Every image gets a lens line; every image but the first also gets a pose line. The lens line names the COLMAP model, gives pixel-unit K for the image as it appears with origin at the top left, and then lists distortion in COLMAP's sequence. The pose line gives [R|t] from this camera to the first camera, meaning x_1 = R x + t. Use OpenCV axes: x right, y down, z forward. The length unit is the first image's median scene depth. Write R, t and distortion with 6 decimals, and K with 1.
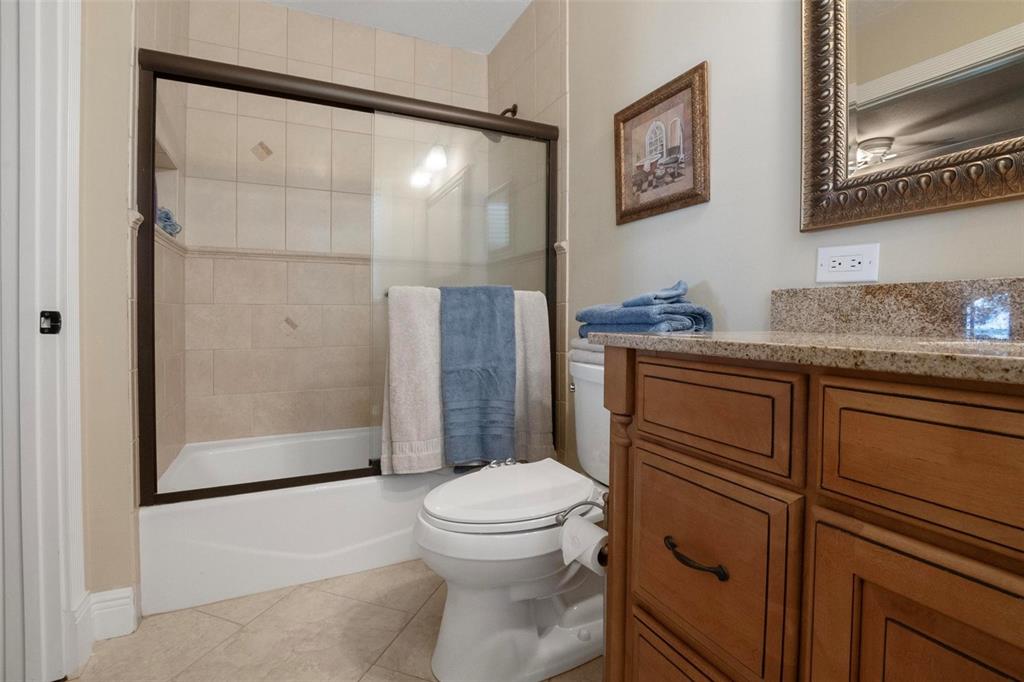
lens RADIAL K [[468.9, 0, 498.7], [0, 468.9, 325.6], [0, 0, 1]] dist [-0.030476, 0.004044]
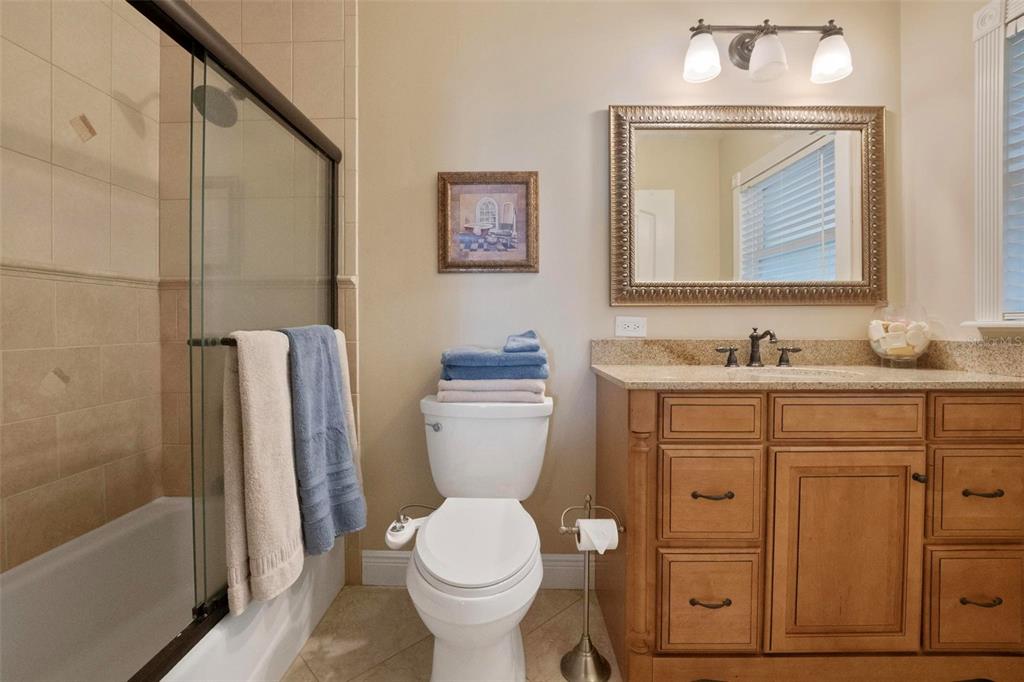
lens RADIAL K [[468.9, 0, 508.8], [0, 468.9, 332.0], [0, 0, 1]] dist [-0.030476, 0.004044]
pose [[0.442725, -0.020503, 0.896423, -0.779247], [0.019787, 0.999718, 0.013093, -0.101475], [-0.896439, 0.011941, 0.443006, 0.423555]]
